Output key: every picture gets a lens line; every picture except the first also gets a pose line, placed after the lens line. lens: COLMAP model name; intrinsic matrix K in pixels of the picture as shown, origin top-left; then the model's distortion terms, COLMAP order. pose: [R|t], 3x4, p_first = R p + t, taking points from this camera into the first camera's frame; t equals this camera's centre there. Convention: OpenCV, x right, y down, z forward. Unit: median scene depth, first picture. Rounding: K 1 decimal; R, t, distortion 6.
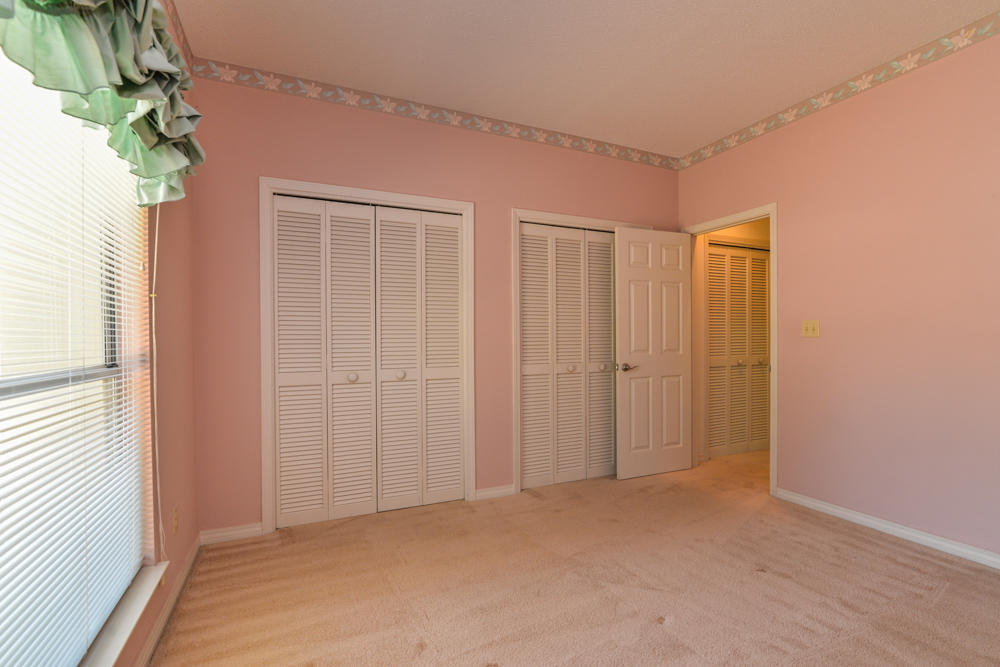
lens RADIAL K [[460.1, 0, 499.9], [0, 460.1, 350.8], [0, 0, 1]] dist [-0.000193, -0.000124]
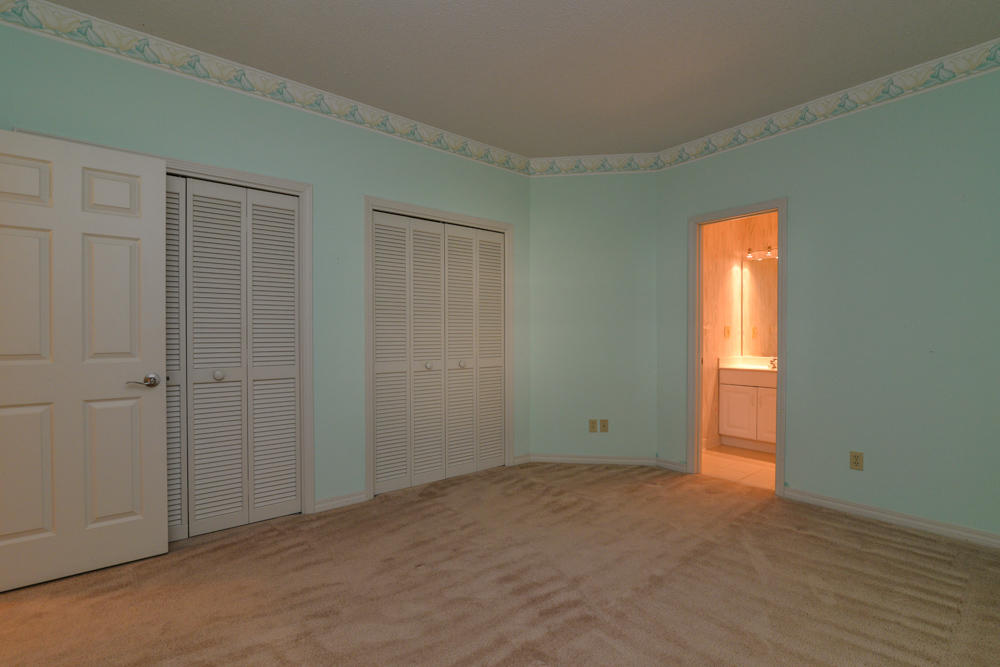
lens RADIAL K [[458.2, 0, 503.7], [0, 458.2, 337.7], [0, 0, 1]] dist [-0.017304, -0.000551]
pose [[0.967440, 0.008299, 0.252963, -0.103309], [-0.003316, 0.999792, -0.020116, 0.001762], [-0.253078, 0.018622, 0.967267, -0.046745]]
